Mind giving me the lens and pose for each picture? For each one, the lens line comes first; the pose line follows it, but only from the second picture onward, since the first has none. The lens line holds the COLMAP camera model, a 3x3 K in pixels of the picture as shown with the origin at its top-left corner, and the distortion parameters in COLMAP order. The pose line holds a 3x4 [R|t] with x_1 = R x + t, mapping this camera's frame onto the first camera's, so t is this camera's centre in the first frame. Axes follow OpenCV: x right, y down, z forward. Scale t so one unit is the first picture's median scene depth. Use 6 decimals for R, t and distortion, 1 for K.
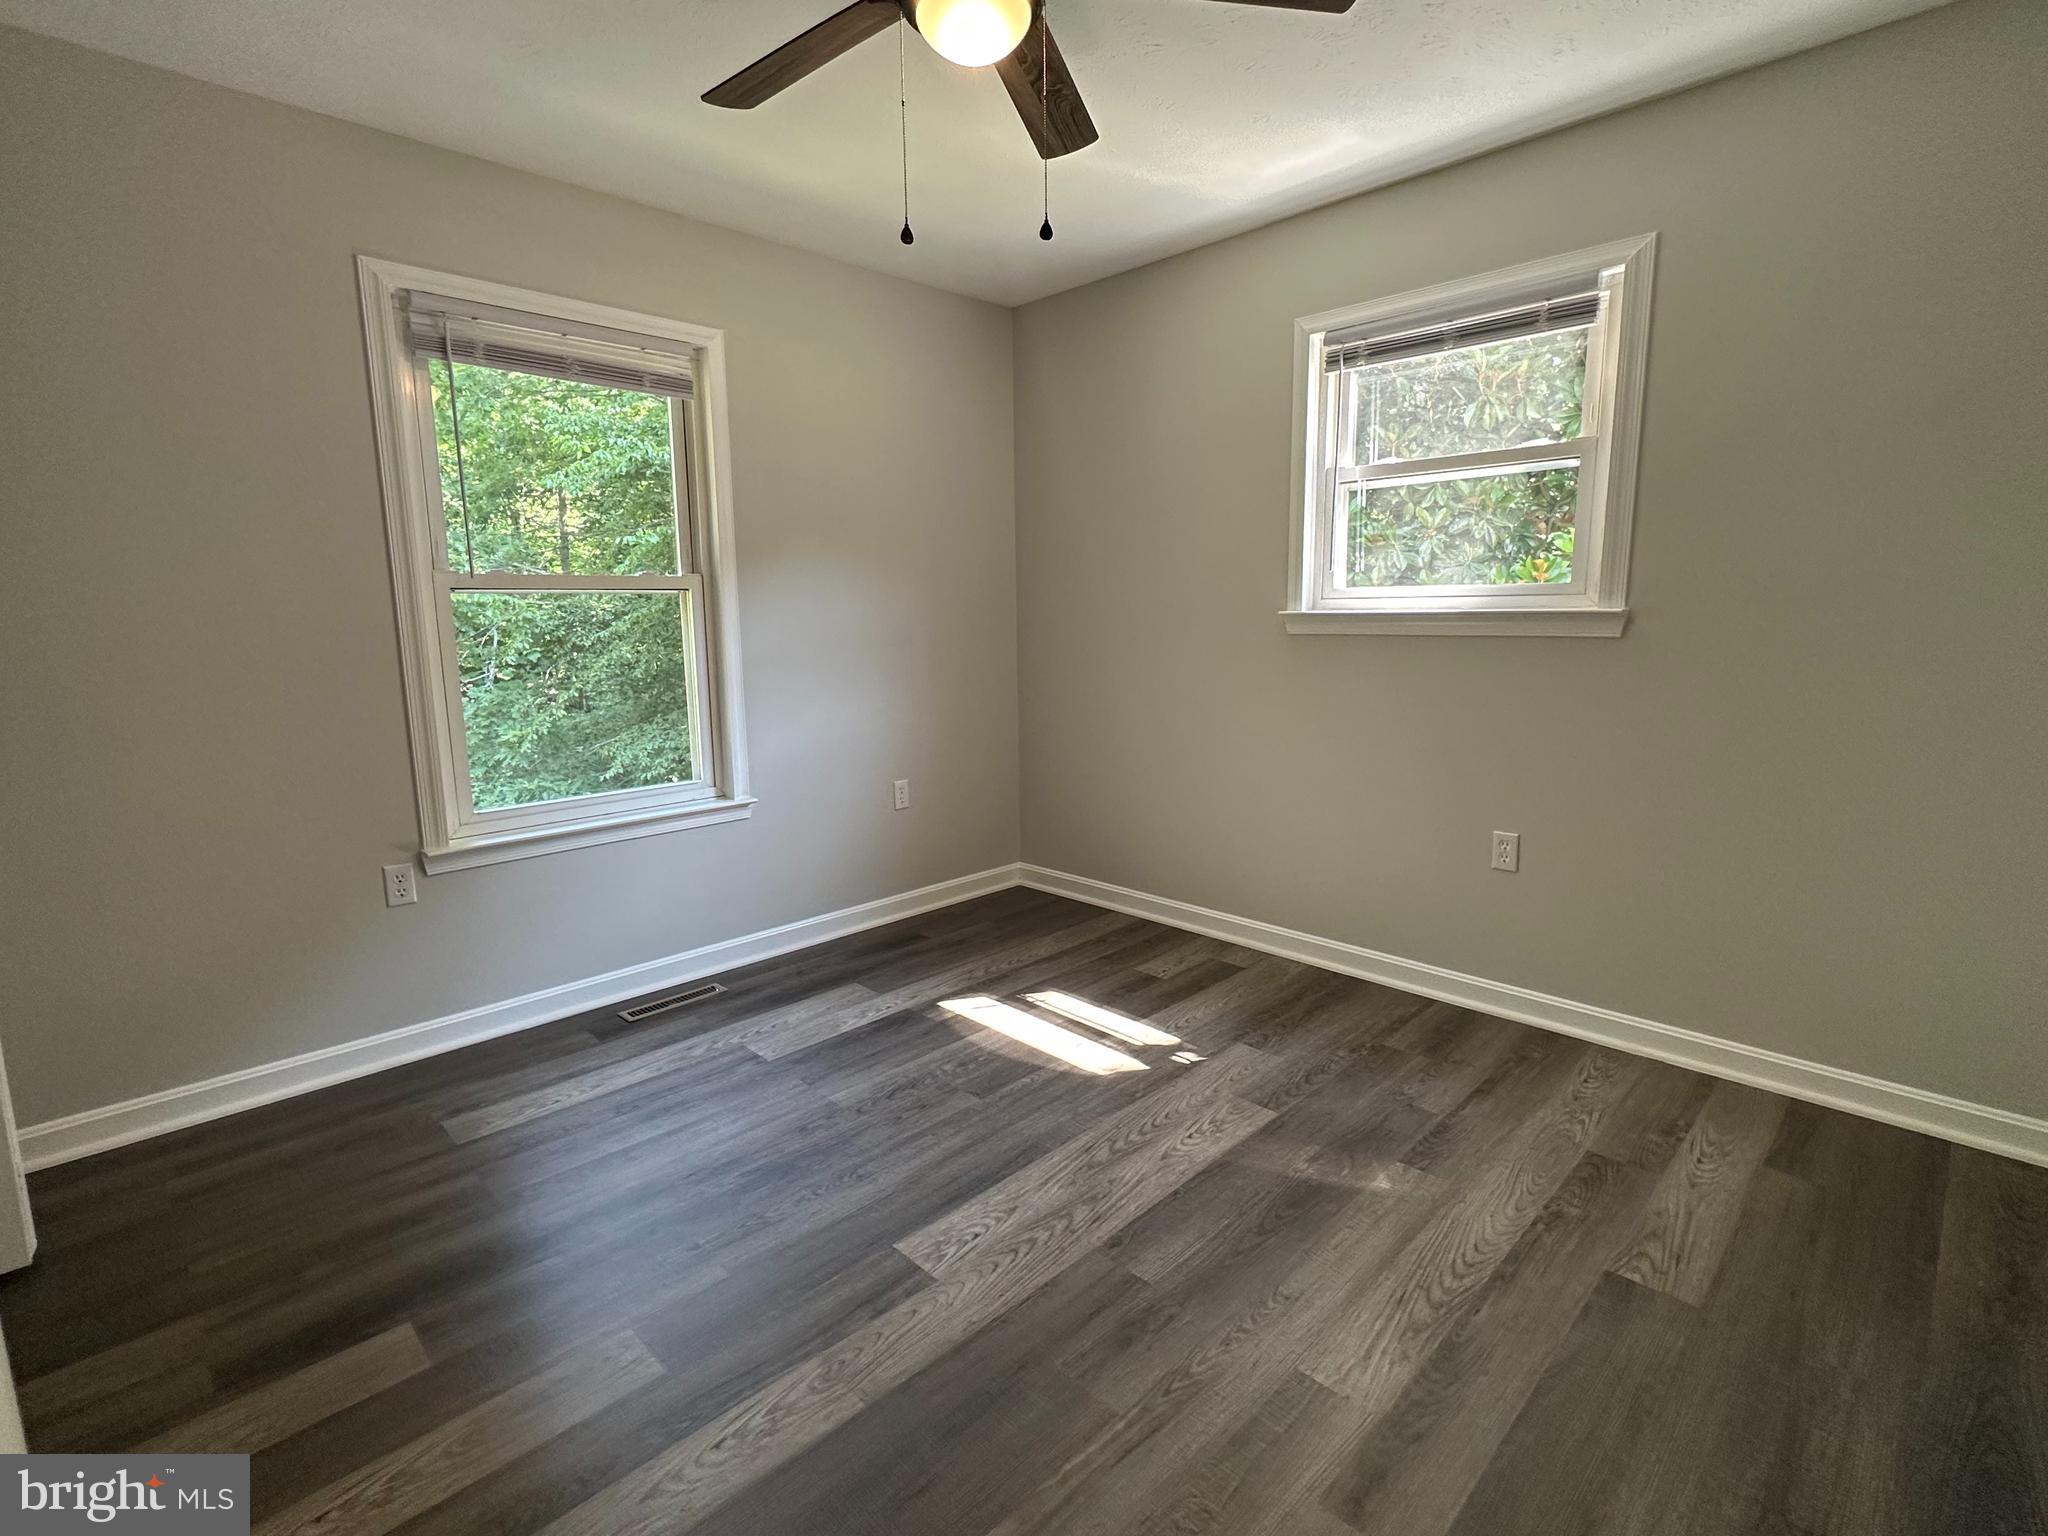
lens RADIAL K [[954.9, 0, 1024.0], [0, 954.9, 768.0], [0, 0, 1]] dist [0.001404, 0.000208]
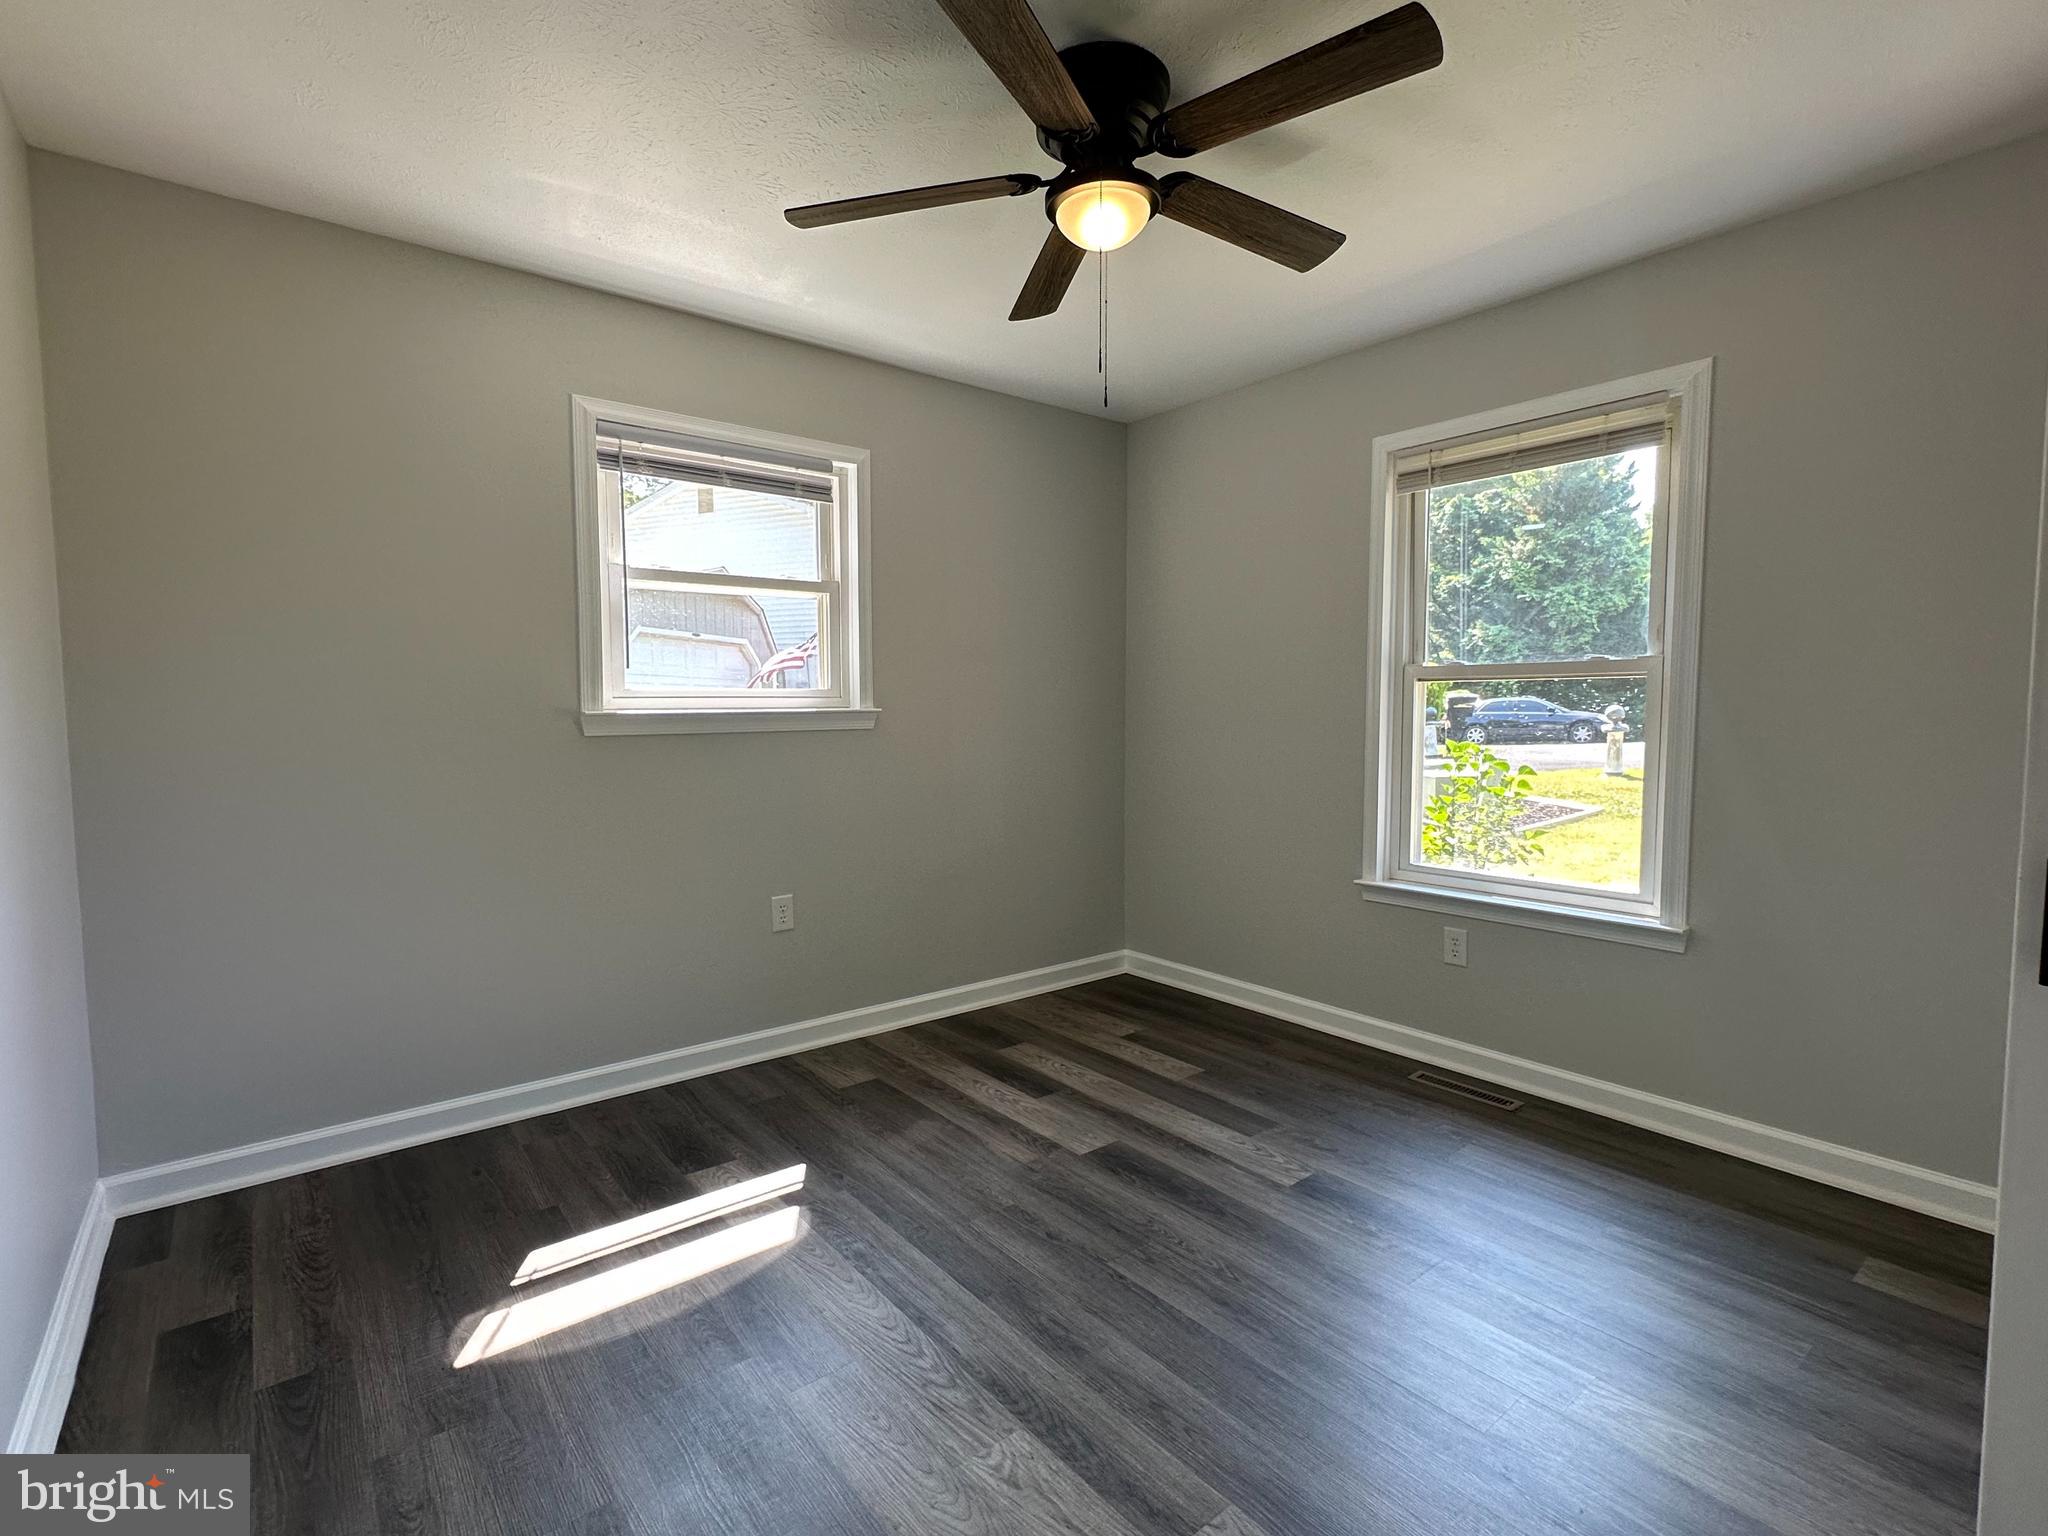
lens RADIAL K [[954.9, 0, 1024.0], [0, 954.9, 768.0], [0, 0, 1]] dist [0.001404, 0.000208]
pose [[0.094035, -0.052587, 0.994179, -0.642381], [0.165681, 0.985505, 0.036457, -0.082992], [-0.981686, 0.161288, 0.101385, 0.556964]]
